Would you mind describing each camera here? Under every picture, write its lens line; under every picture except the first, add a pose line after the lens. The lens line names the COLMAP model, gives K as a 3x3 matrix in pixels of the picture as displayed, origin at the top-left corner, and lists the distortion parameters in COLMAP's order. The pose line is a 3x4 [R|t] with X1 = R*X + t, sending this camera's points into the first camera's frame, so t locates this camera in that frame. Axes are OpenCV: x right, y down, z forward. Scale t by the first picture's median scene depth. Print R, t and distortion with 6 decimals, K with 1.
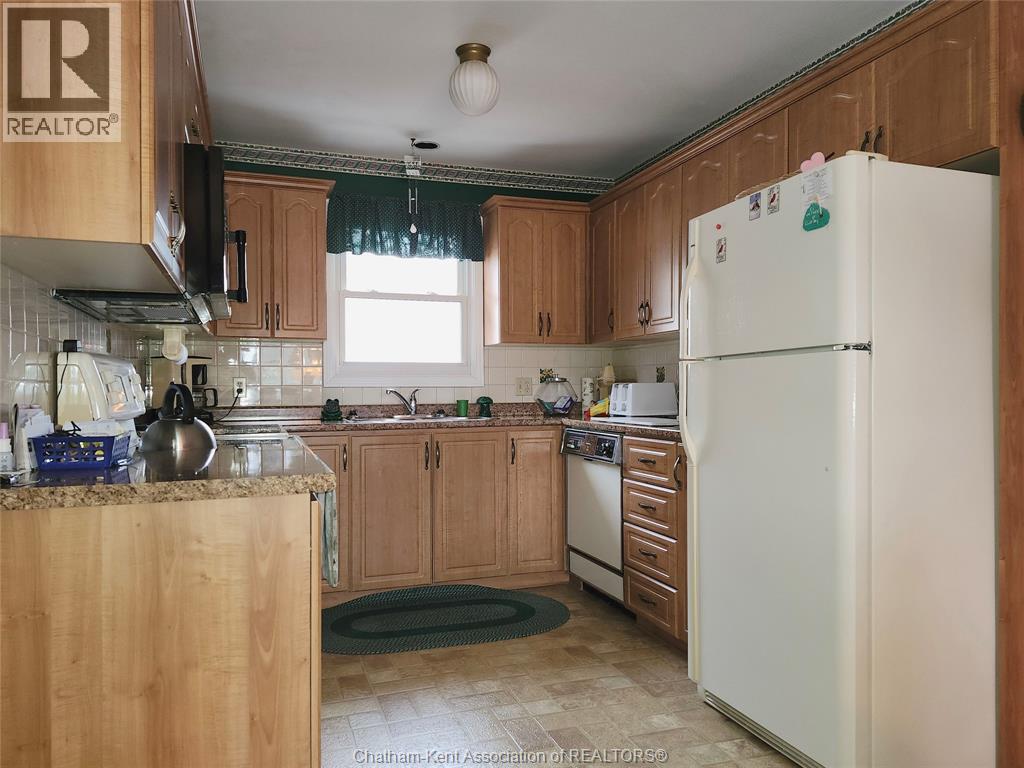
lens RADIAL K [[743.4, 0, 512.0], [0, 743.4, 384.0], [0, 0, 1]] dist [0.103383, -0.126042]
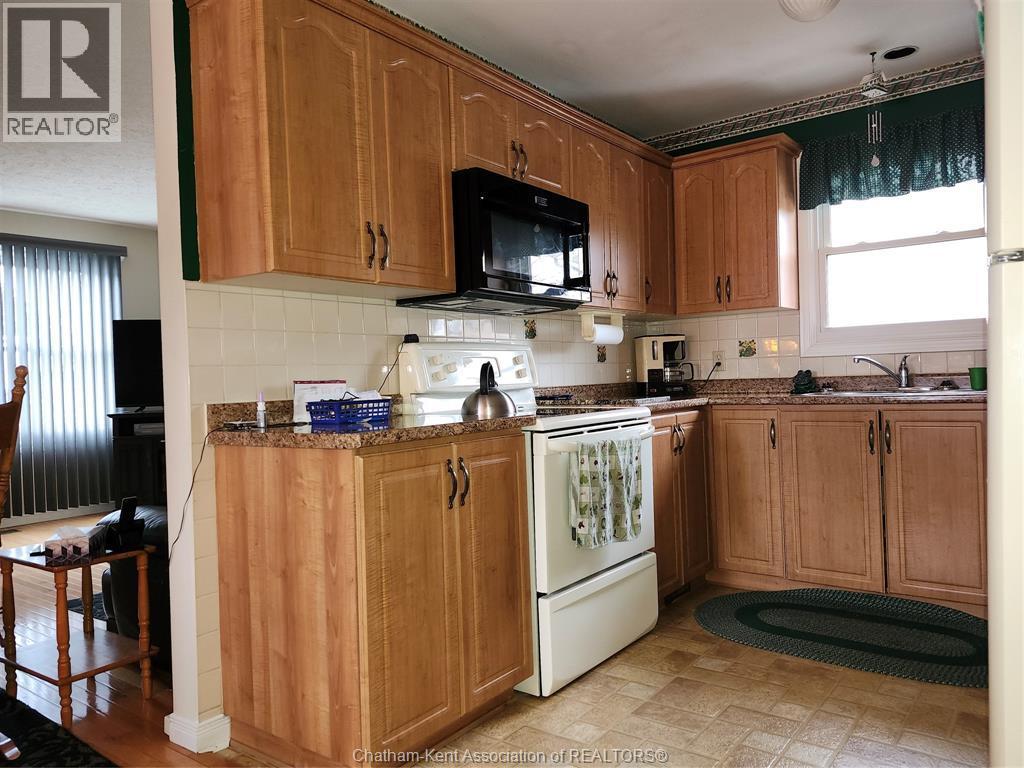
lens RADIAL K [[743.4, 0, 512.0], [0, 743.4, 384.0], [0, 0, 1]] dist [0.103383, -0.126042]
pose [[0.552869, -0.006841, -0.833240, 0.373864], [0.035623, 0.999246, 0.015432, 0.011170], [0.832506, -0.038214, 0.552696, 0.219025]]
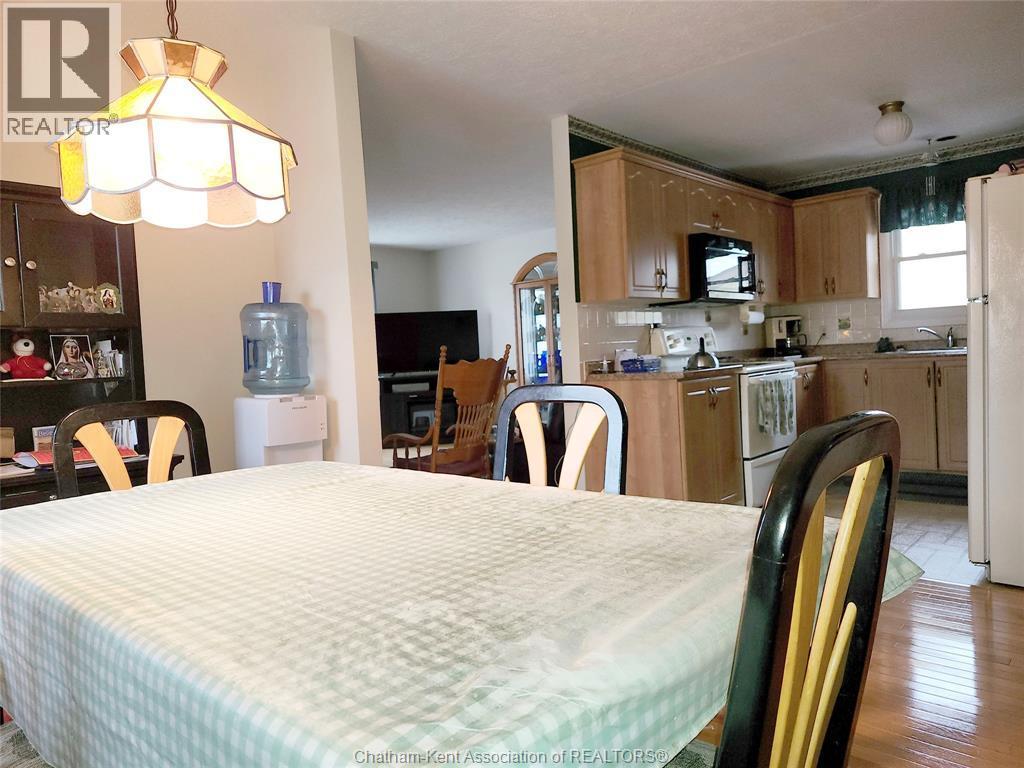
lens RADIAL K [[730.4, 0, 508.5], [0, 730.4, 375.7], [0, 0, 1]] dist [0.089120, -0.099780]
pose [[0.485586, 0.006437, -0.874165, 0.727591], [0.055987, 0.997691, 0.038447, -0.002068], [0.872394, -0.067611, 0.484105, -0.343575]]
